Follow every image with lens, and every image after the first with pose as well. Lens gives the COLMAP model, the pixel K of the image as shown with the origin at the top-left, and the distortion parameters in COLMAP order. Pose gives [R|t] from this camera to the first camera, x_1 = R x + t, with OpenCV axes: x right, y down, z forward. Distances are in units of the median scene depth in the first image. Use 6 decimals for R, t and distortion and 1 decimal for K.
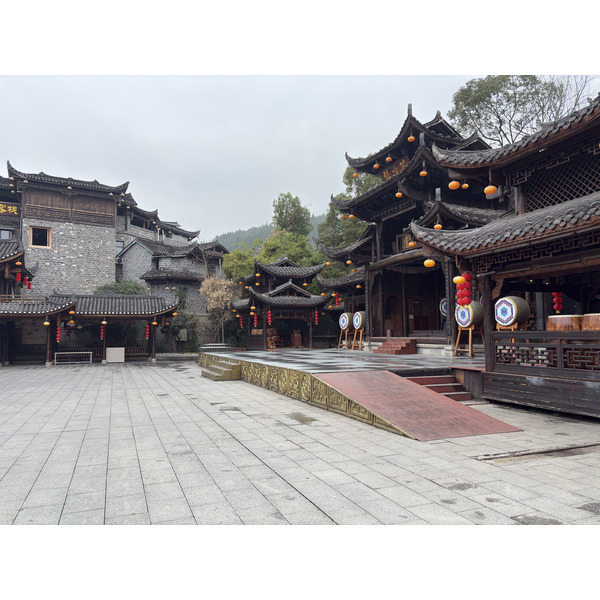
lens RADIAL K [[452.6, 0, 300.6], [0, 452.6, 299.1], [0, 0, 1]] dist [0.030782, -0.017895]
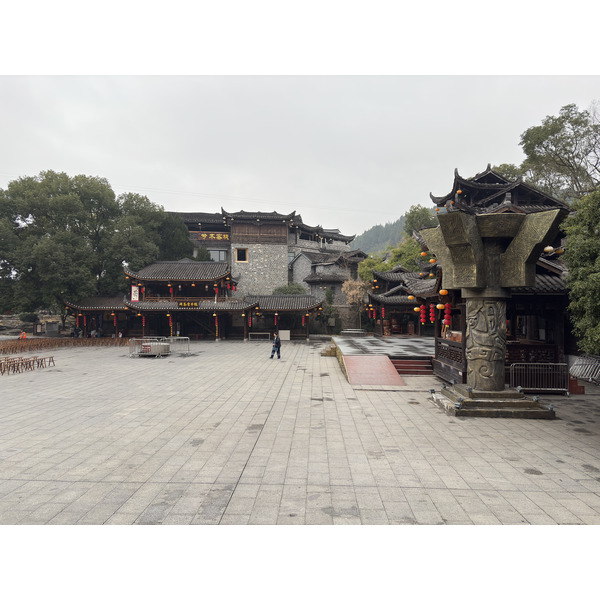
lens RADIAL K [[452.6, 0, 300.1], [0, 452.6, 301.7], [0, 0, 1]] dist [0.030782, -0.017895]
pose [[0.911002, 0.003666, -0.412385, 0.223399], [0.020824, 0.998276, 0.054875, -0.060180], [0.411875, -0.058579, 0.909355, -0.291144]]
